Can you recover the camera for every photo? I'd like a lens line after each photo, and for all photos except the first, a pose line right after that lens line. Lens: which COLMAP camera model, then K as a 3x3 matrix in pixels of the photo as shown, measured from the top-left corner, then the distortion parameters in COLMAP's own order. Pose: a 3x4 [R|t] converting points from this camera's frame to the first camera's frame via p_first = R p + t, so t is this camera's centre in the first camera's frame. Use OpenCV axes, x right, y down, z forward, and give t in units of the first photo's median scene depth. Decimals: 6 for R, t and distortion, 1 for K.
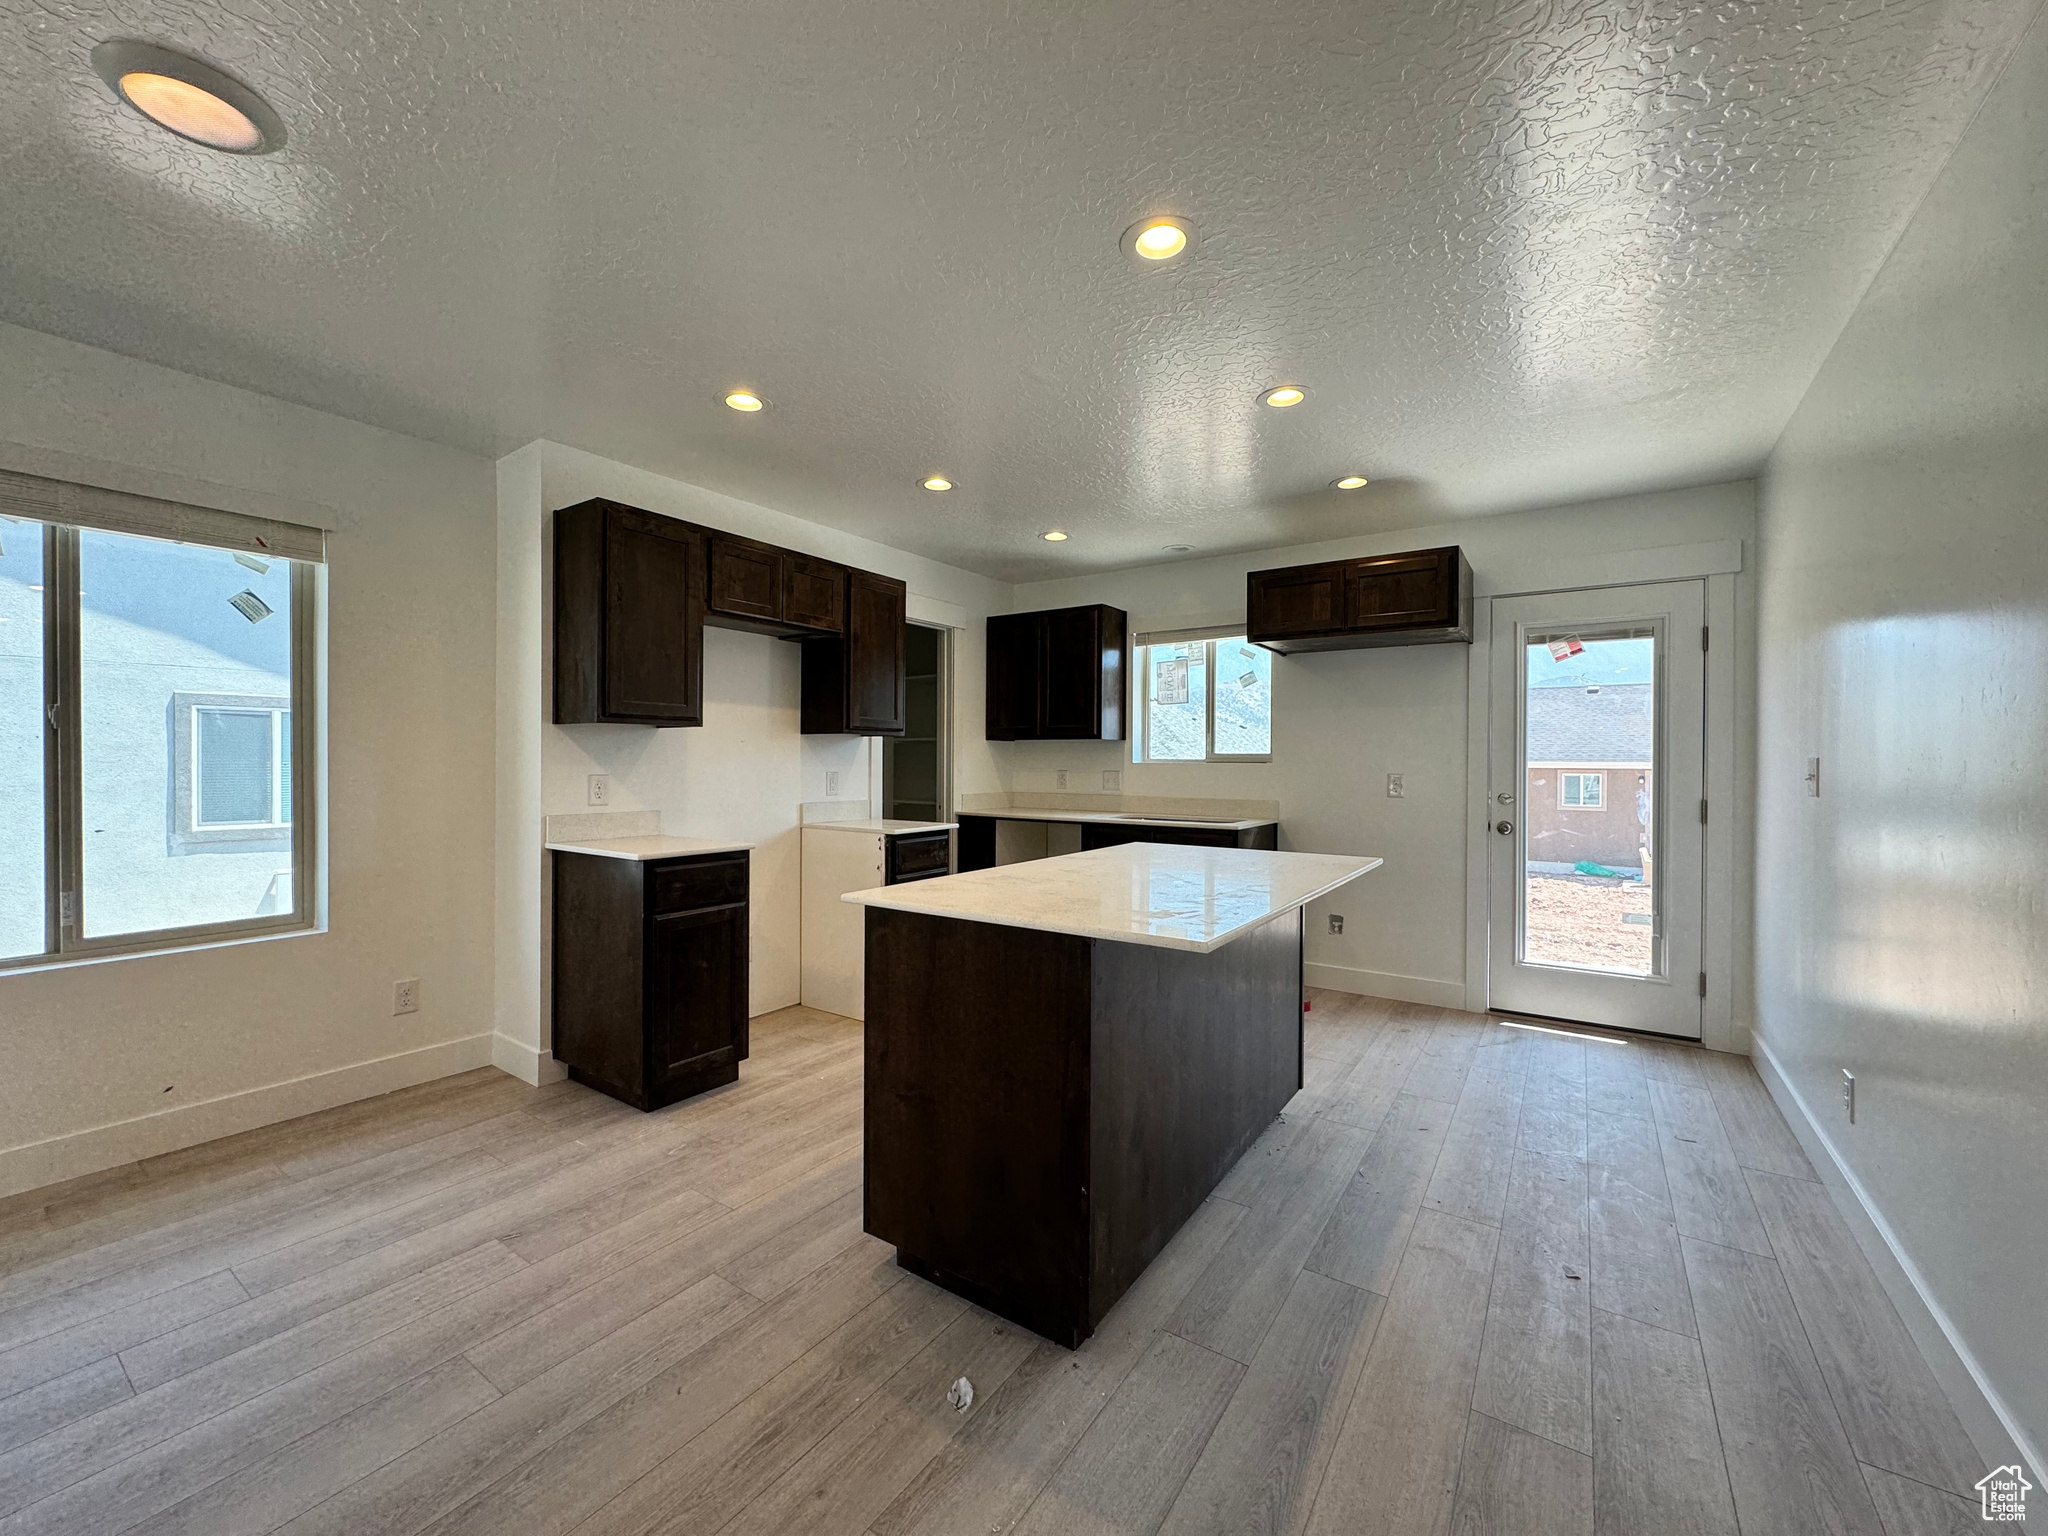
lens RADIAL K [[826.1, 0, 1011.1], [0, 826.1, 766.5], [0, 0, 1]] dist [-0.000461, -0.000221]
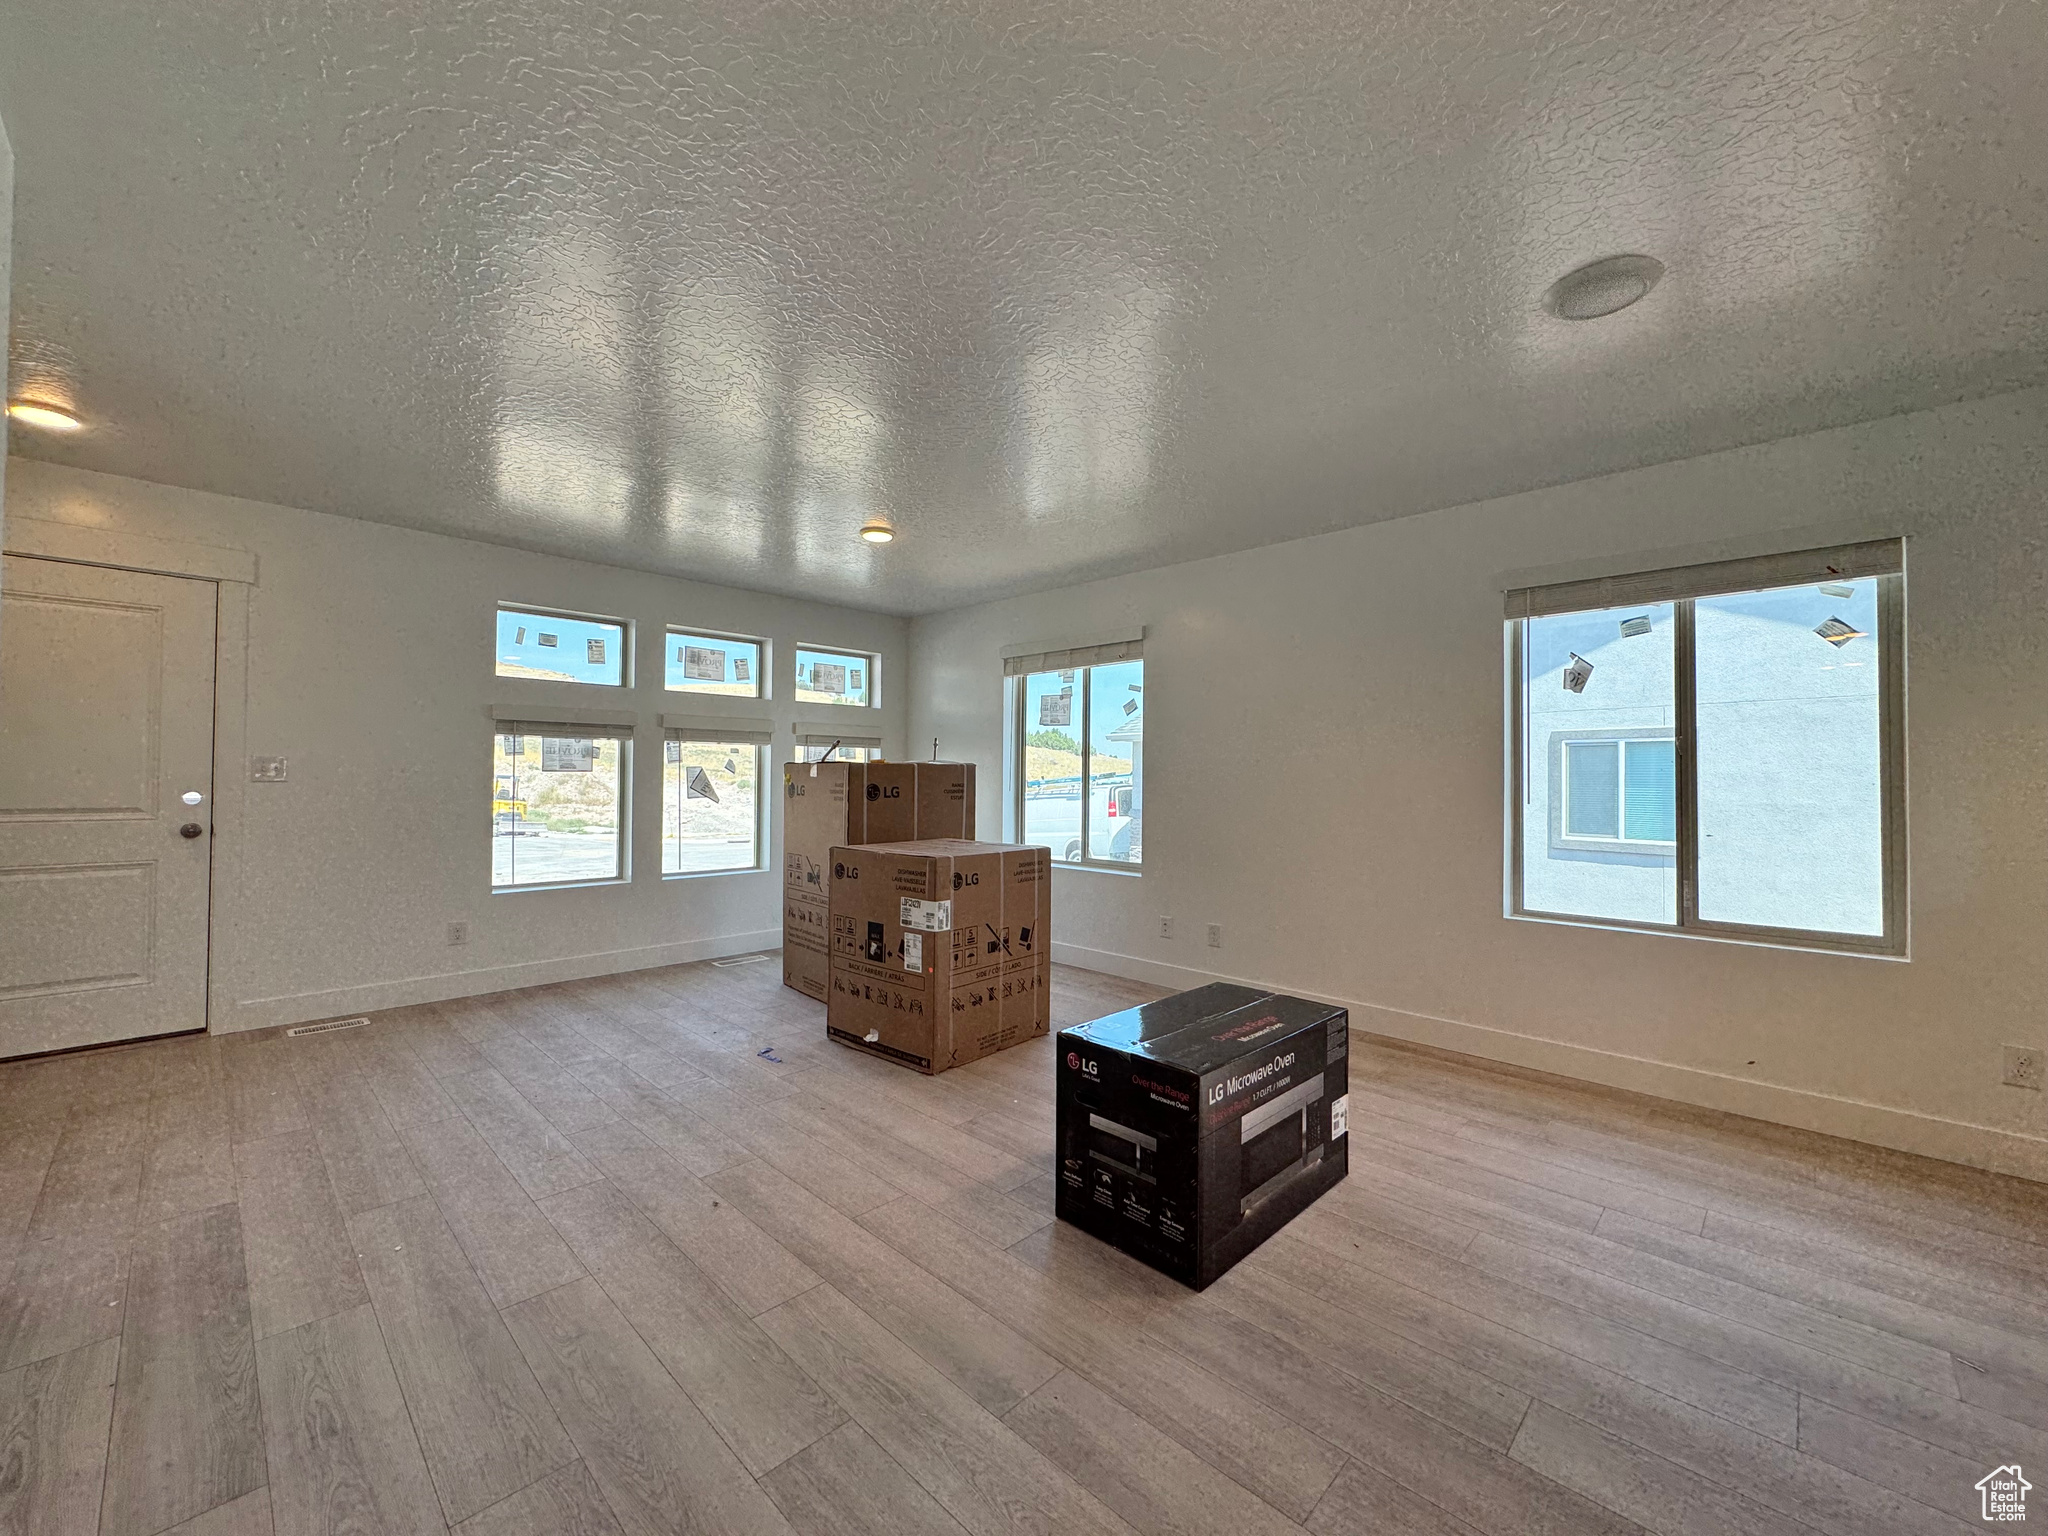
lens RADIAL K [[826.1, 0, 1011.1], [0, 826.1, 766.5], [0, 0, 1]] dist [-0.000461, -0.000221]
pose [[-0.181034, -0.017216, -0.983326, 0.323293], [-0.015145, 0.999777, -0.014716, 0.008020], [0.983360, 0.012228, -0.181255, 0.186453]]
